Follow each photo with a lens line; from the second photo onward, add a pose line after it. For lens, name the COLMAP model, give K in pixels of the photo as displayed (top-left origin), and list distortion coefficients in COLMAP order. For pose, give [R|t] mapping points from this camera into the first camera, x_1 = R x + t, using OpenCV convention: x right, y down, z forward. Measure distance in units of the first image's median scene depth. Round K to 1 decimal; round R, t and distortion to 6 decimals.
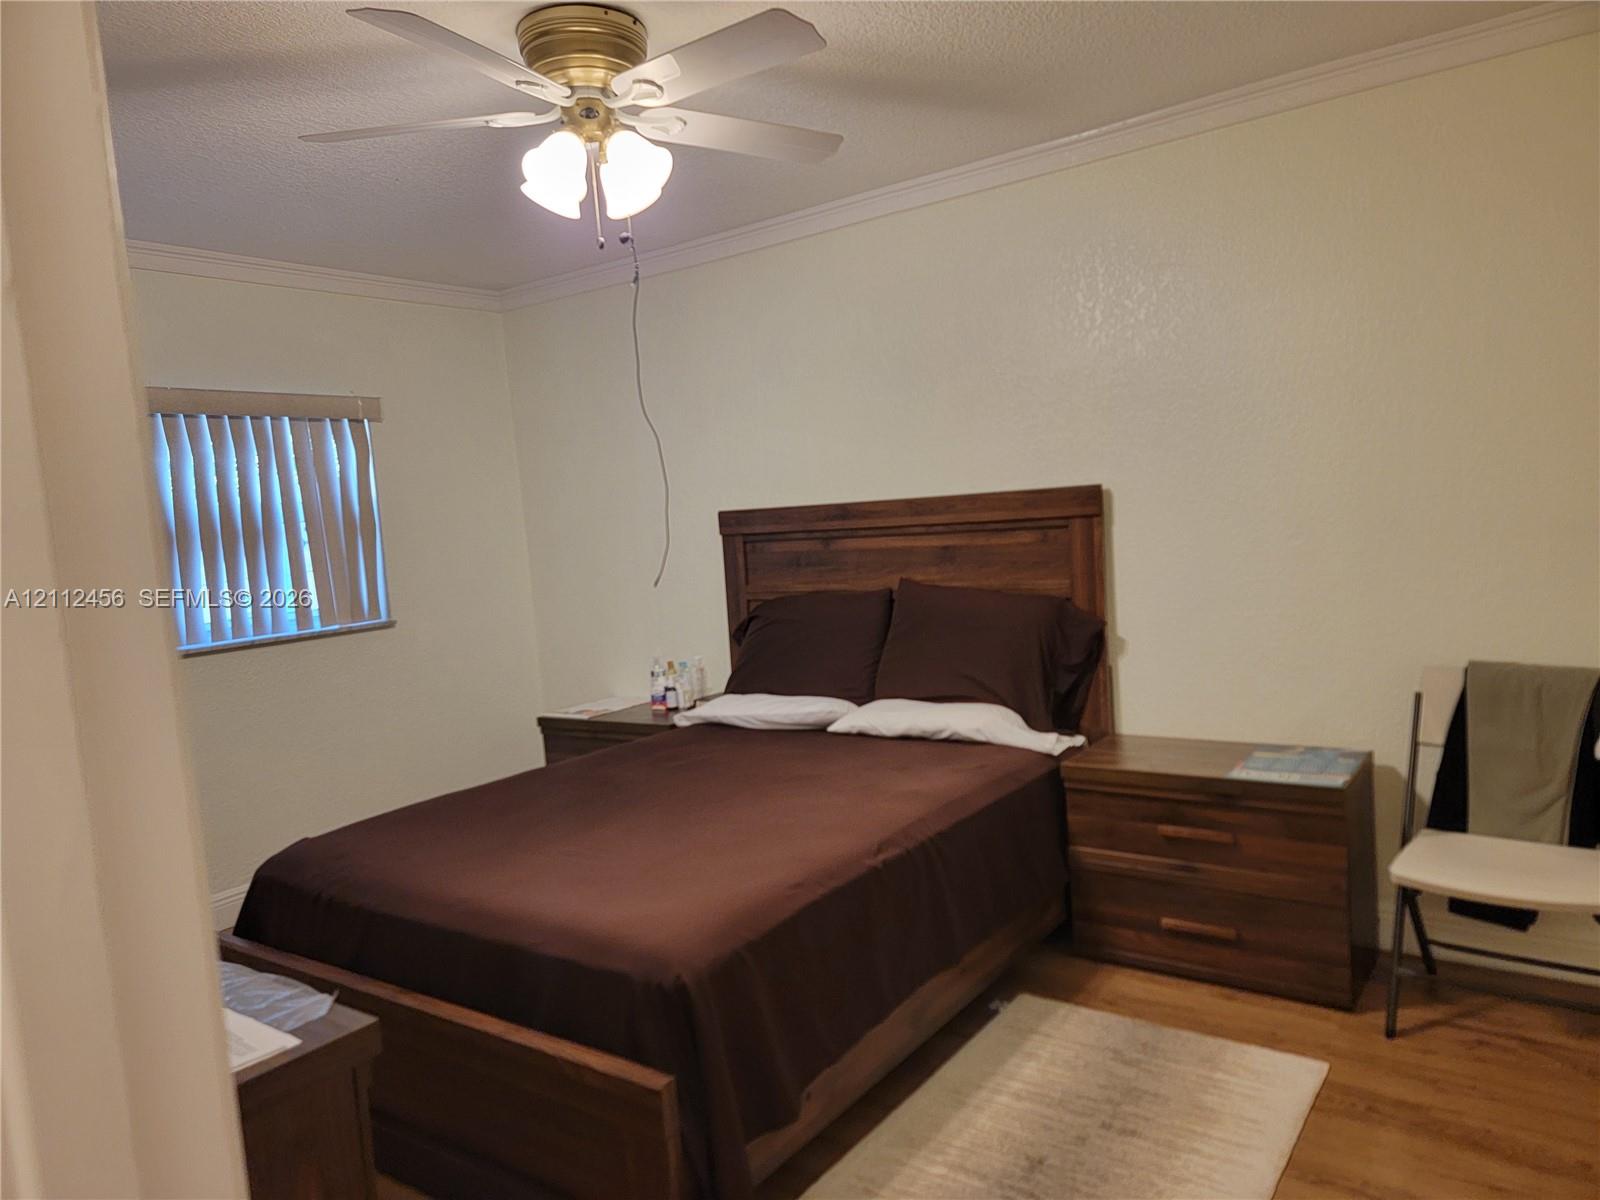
lens RADIAL K [[1111.6, 0, 800.3], [0, 1111.6, 596.7], [0, 0, 1]] dist [0.085626, -0.074181]
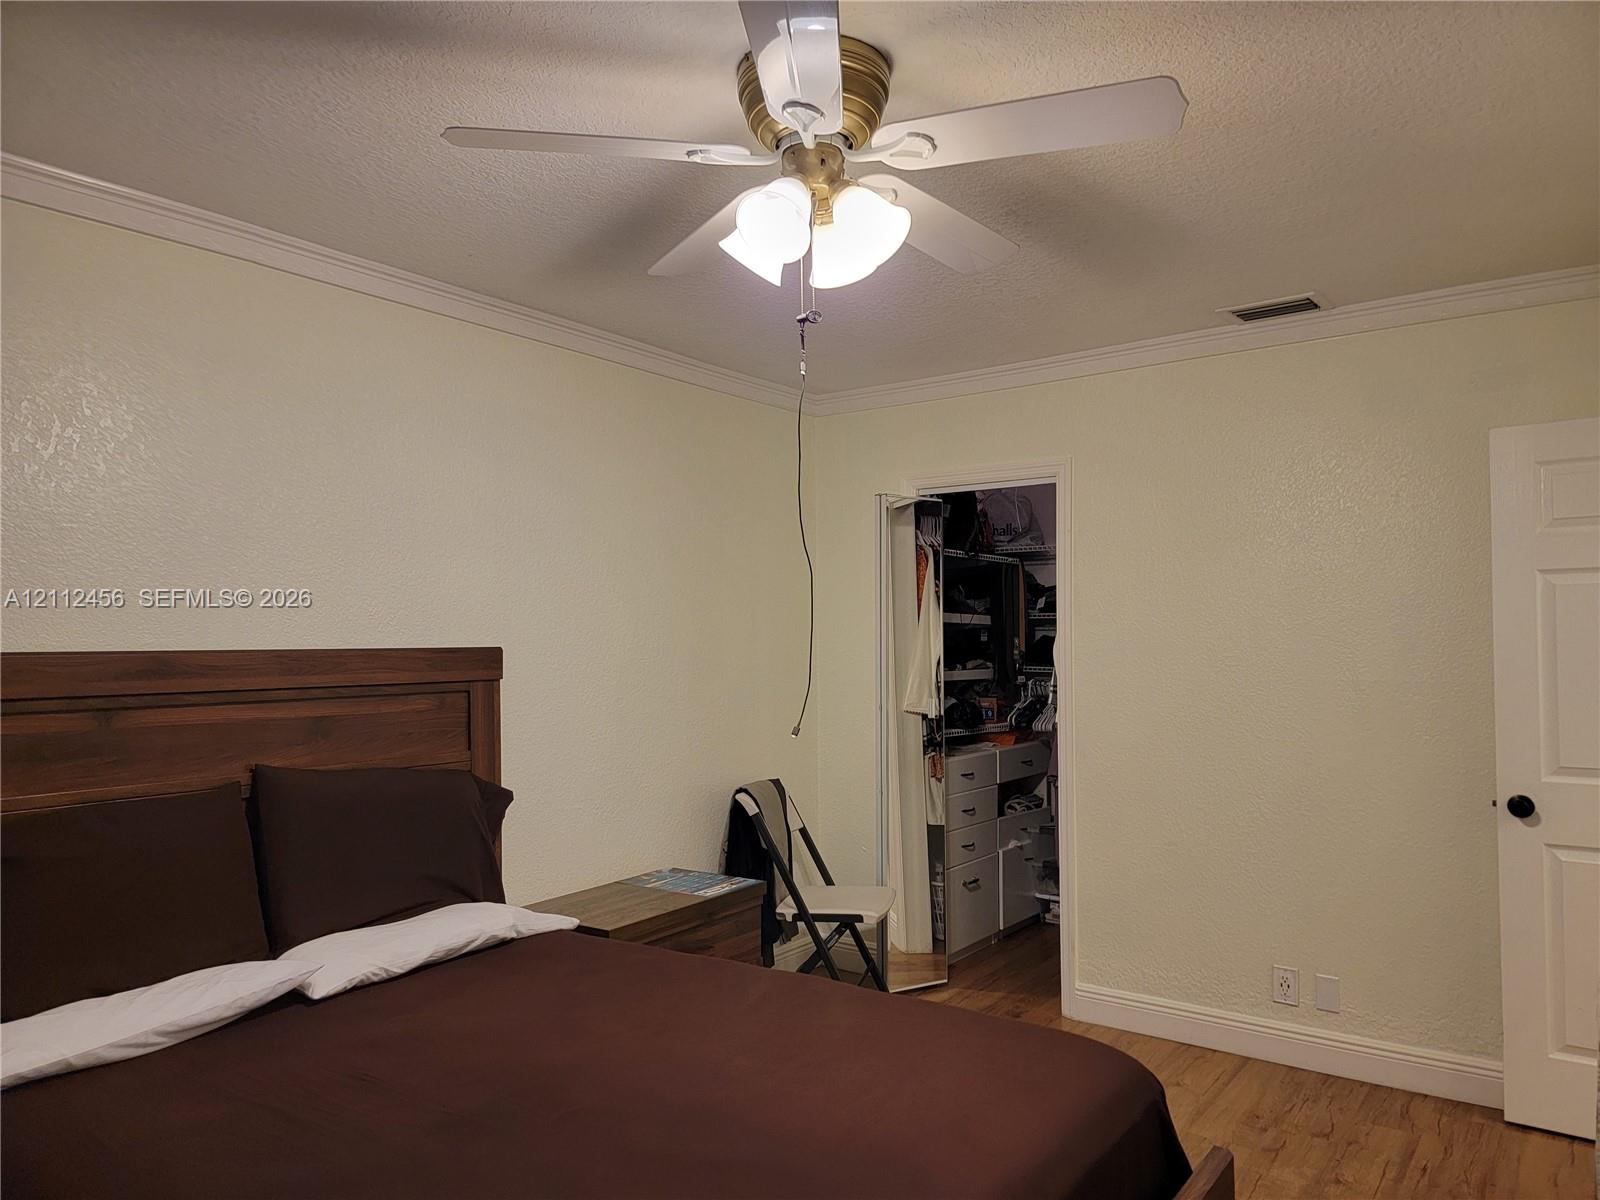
lens RADIAL K [[1111.6, 0, 801.3], [0, 1111.6, 603.2], [0, 0, 1]] dist [0.085626, -0.074181]
pose [[-0.008492, 0.104502, 0.994488, -0.634182], [0.089568, 0.990606, -0.103329, -0.013829], [-0.995944, 0.088197, -0.017772, 0.685351]]
